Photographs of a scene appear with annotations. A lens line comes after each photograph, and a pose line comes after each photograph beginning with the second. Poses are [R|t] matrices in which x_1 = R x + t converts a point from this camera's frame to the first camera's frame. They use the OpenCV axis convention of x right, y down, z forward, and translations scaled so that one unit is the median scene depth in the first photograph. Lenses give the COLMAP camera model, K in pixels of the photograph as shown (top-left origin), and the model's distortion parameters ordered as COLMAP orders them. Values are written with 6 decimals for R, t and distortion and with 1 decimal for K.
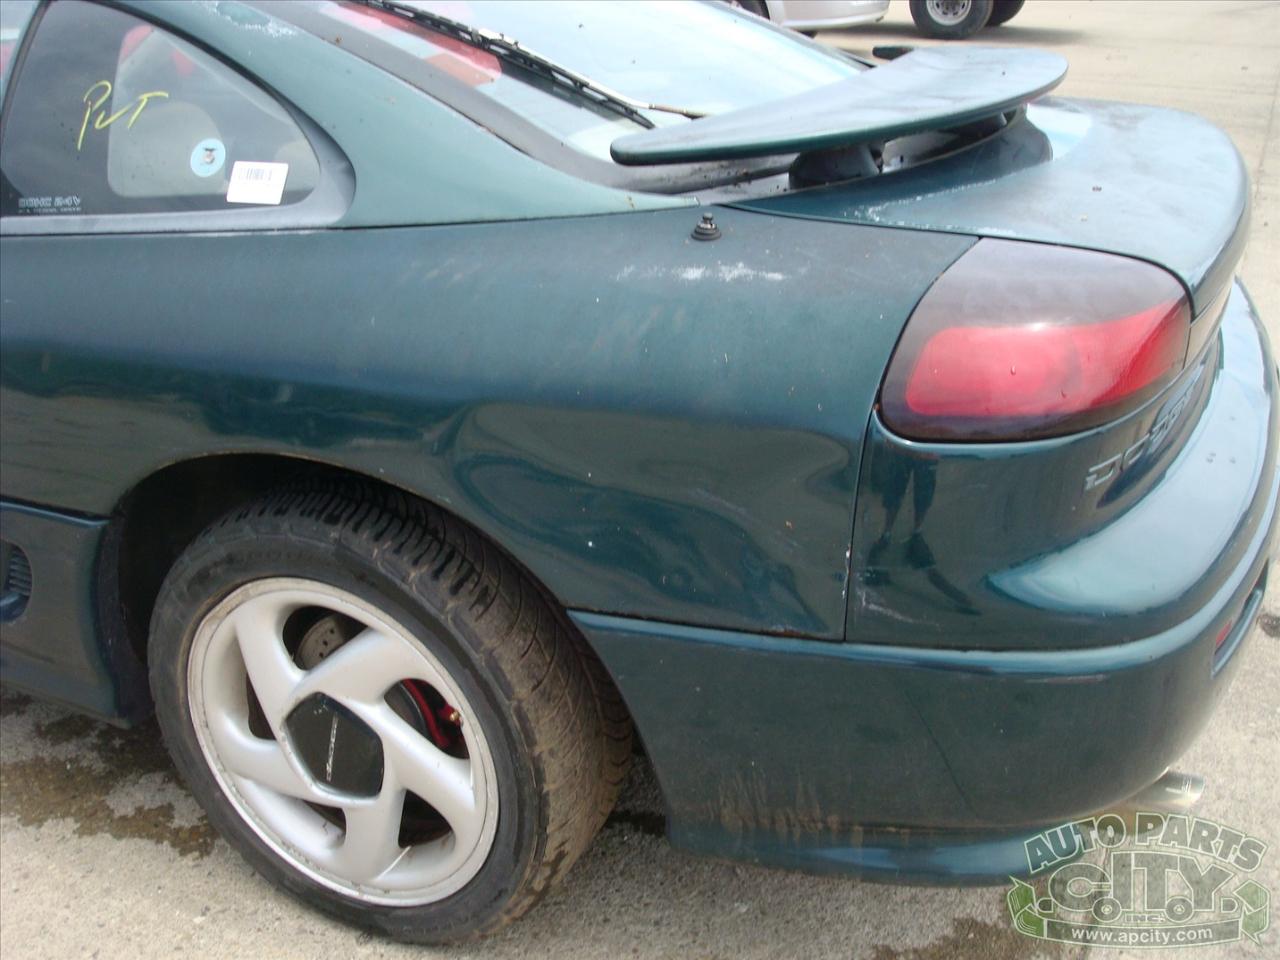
lens RADIAL K [[1345.1, 0, 627.6], [0, 1345.1, 481.7], [0, 0, 1]] dist [-0.113823, 0.000000]
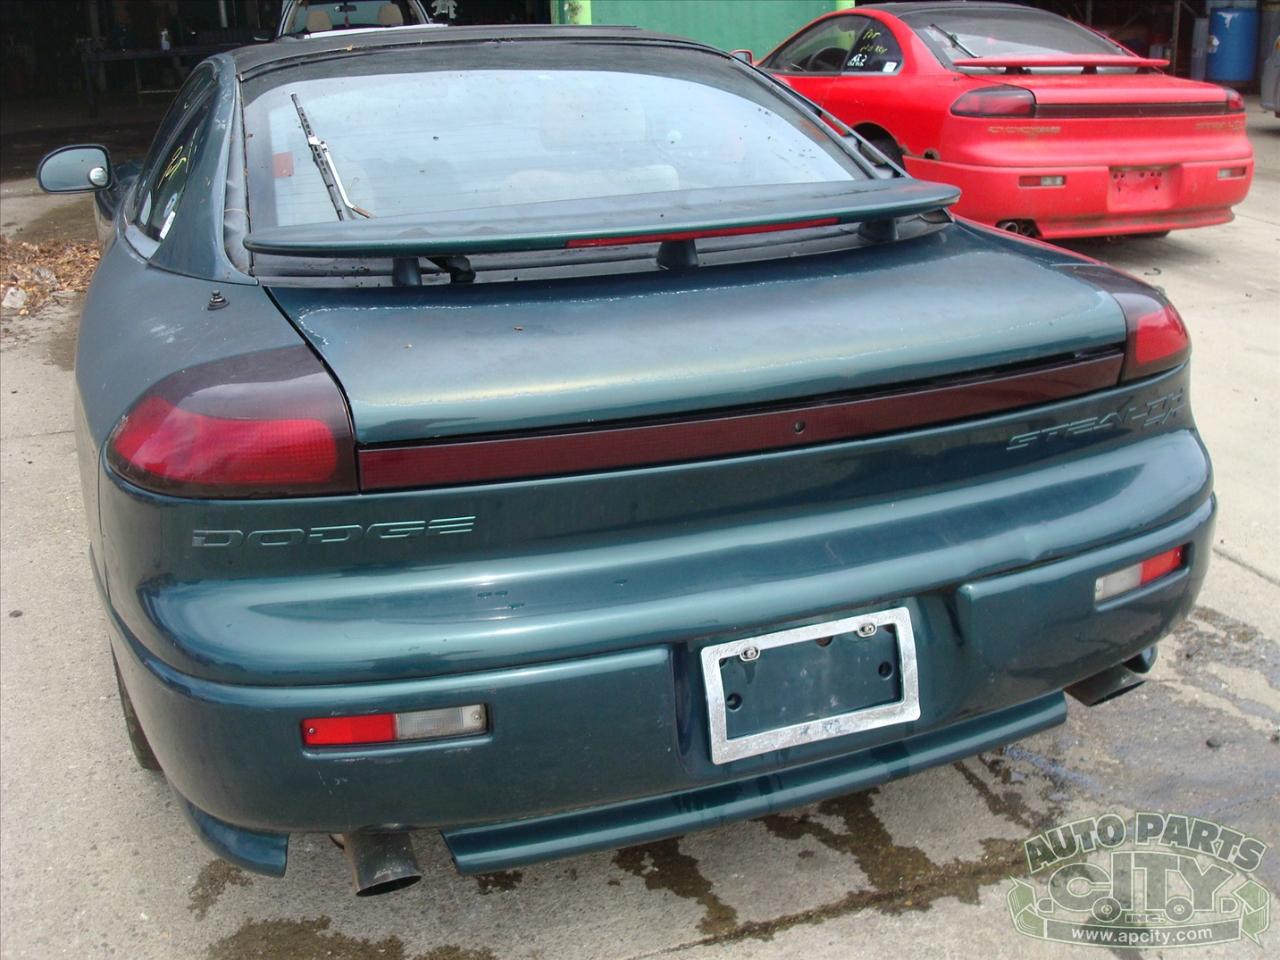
lens RADIAL K [[1345.1, 0, 628.7], [0, 1345.1, 484.1], [0, 0, 1]] dist [-0.113823, 0.000000]
pose [[0.708140, 0.254987, -0.658422, 1.166066], [-0.275383, 0.958406, 0.074984, -0.206781], [0.650155, 0.128219, 0.748905, 0.262809]]
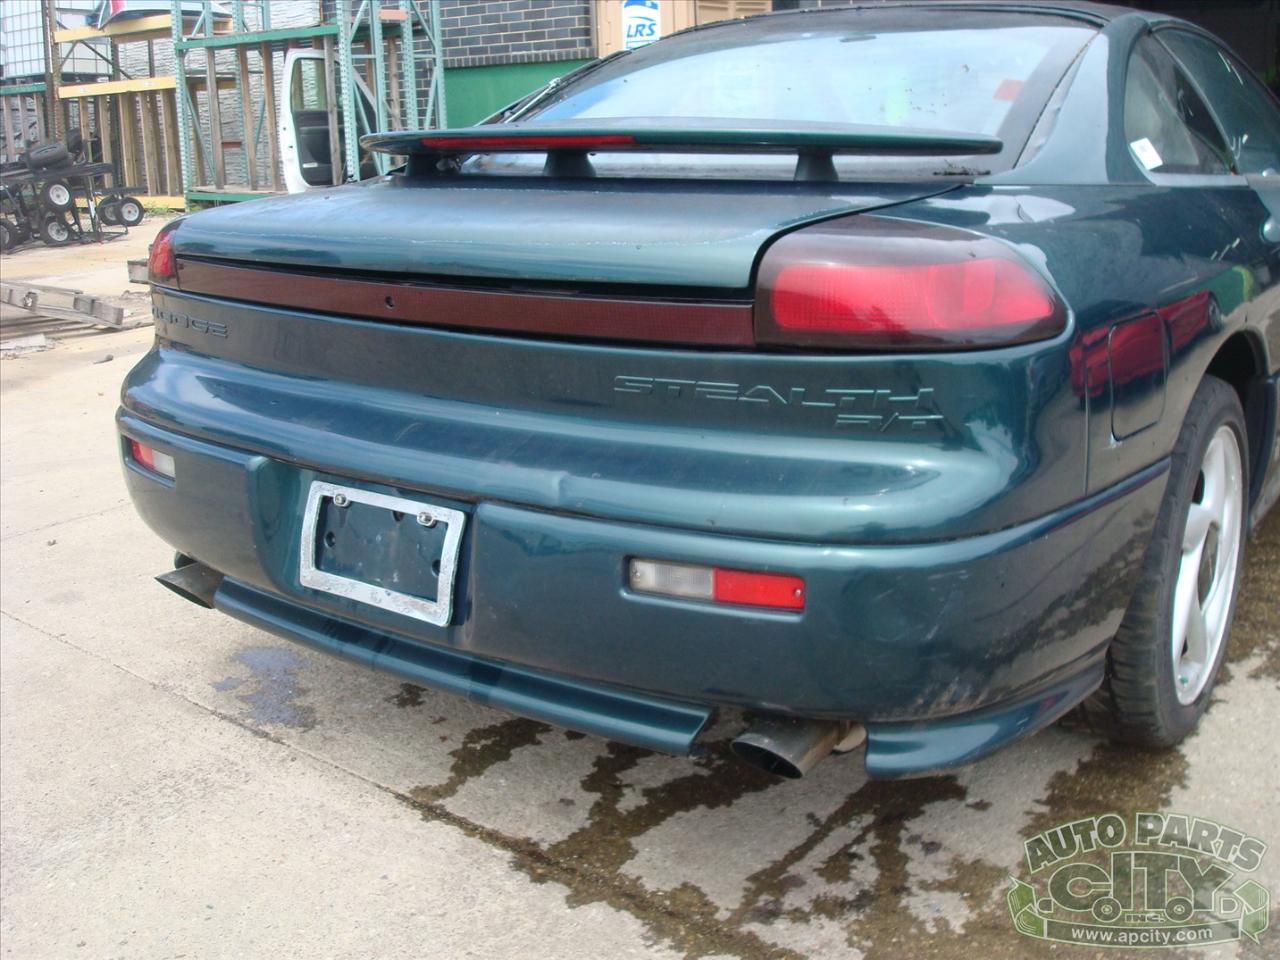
lens RADIAL K [[1345.1, 0, 626.4], [0, 1345.1, 480.7], [0, 0, 1]] dist [-0.113823, 0.000000]
pose [[-0.206566, 0.299901, -0.931338, 1.618271], [-0.359605, 0.861976, 0.357324, -0.559964], [0.909953, 0.408725, -0.070209, 1.482440]]
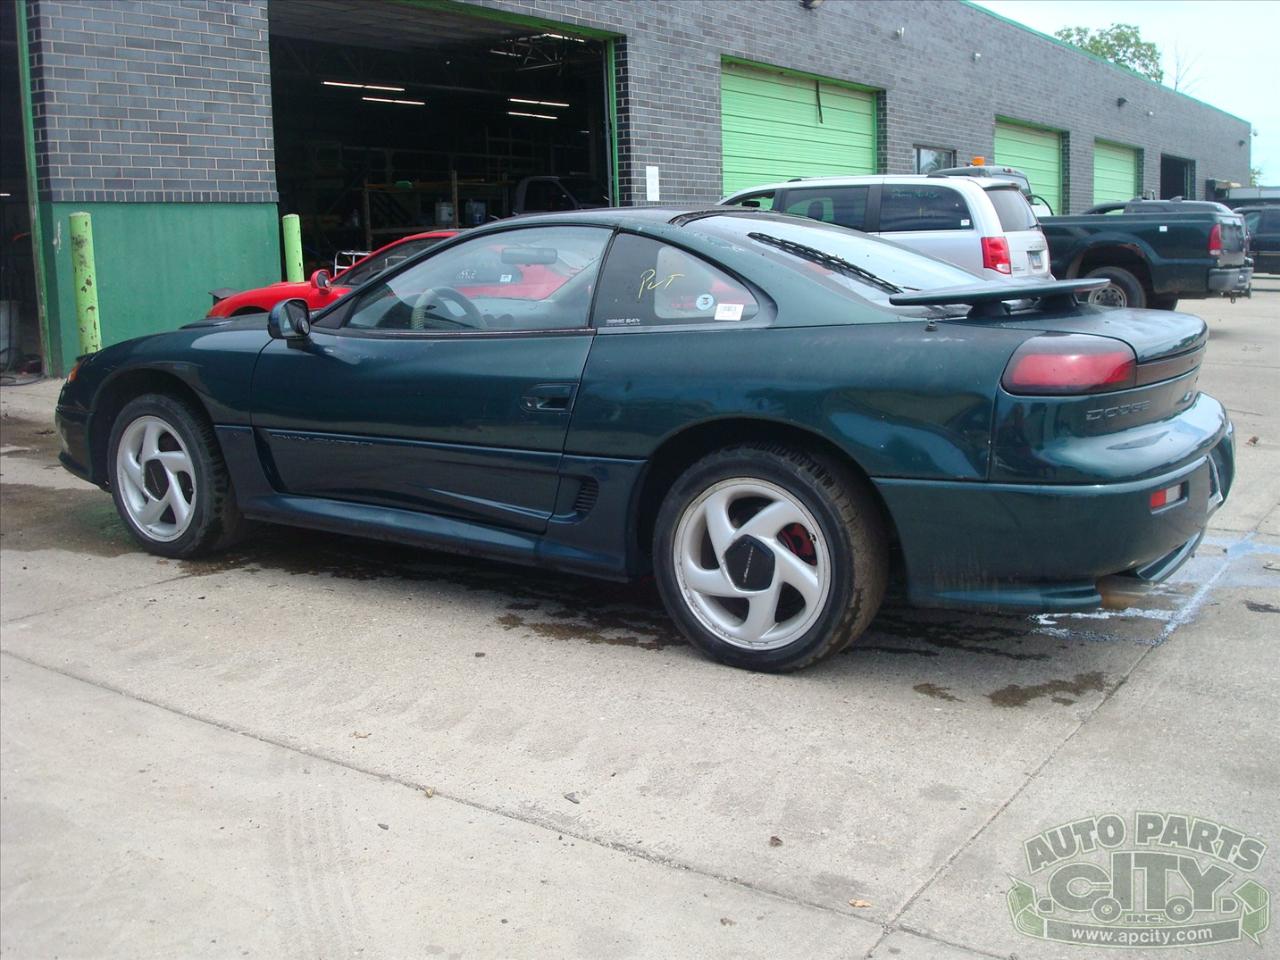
lens RADIAL K [[1345.1, 0, 630.4], [0, 1345.1, 458.3], [0, 0, 1]] dist [-0.113823, 0.000000]
pose [[0.990559, 0.036338, -0.132186, -0.136216], [-0.067146, 0.969253, -0.236727, 0.580241], [0.119519, 0.243368, 0.962542, -1.184390]]
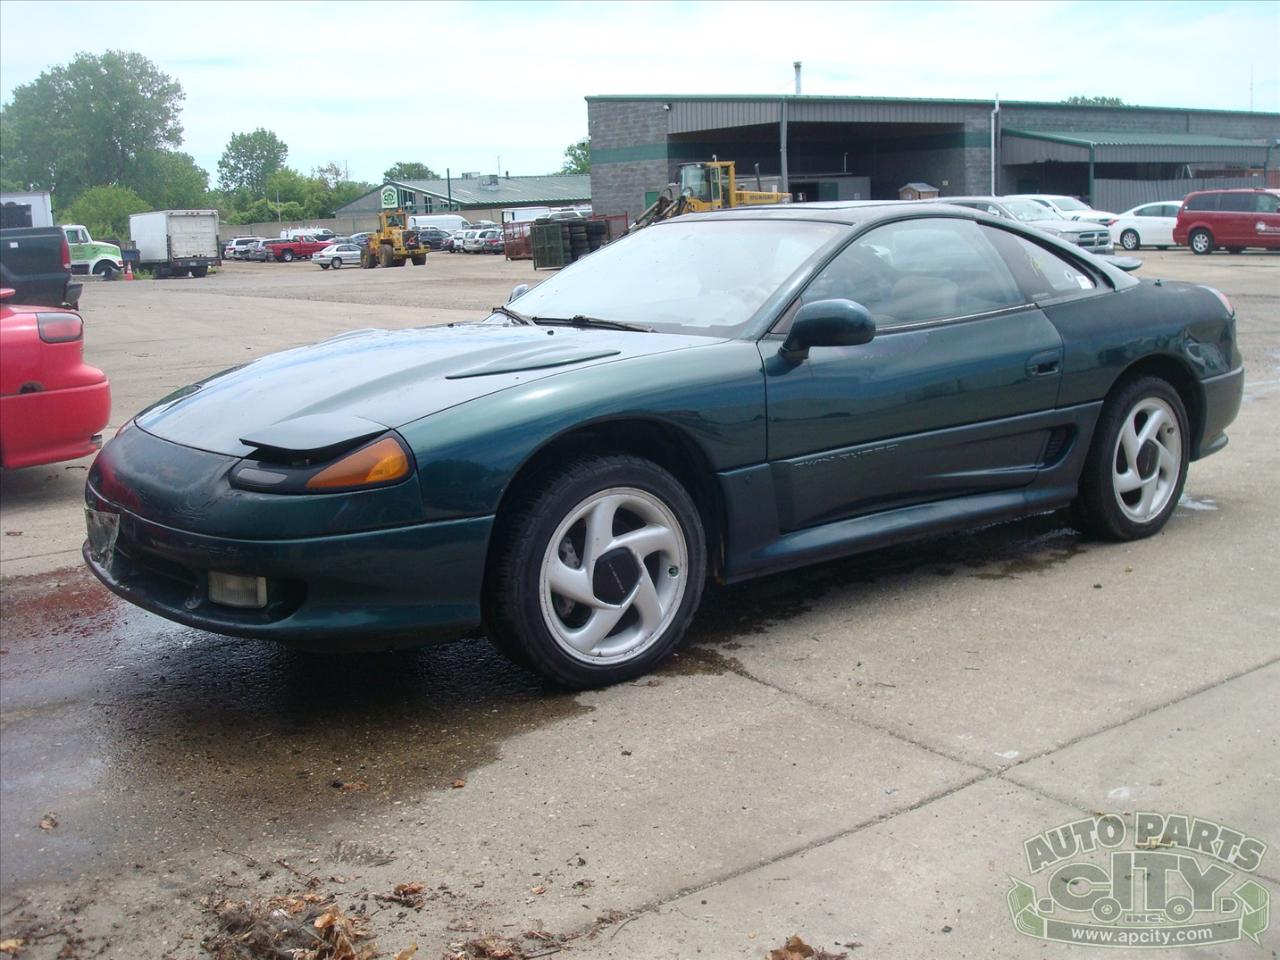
lens RADIAL K [[1345.1, 0, 642.4], [0, 1345.1, 468.4], [0, 0, 1]] dist [-0.113823, 0.000000]
pose [[0.472926, -0.148023, 0.868580, -3.459980], [0.366376, 0.929560, -0.041069, -0.079487], [-0.801318, 0.337649, 0.493845, 0.470025]]
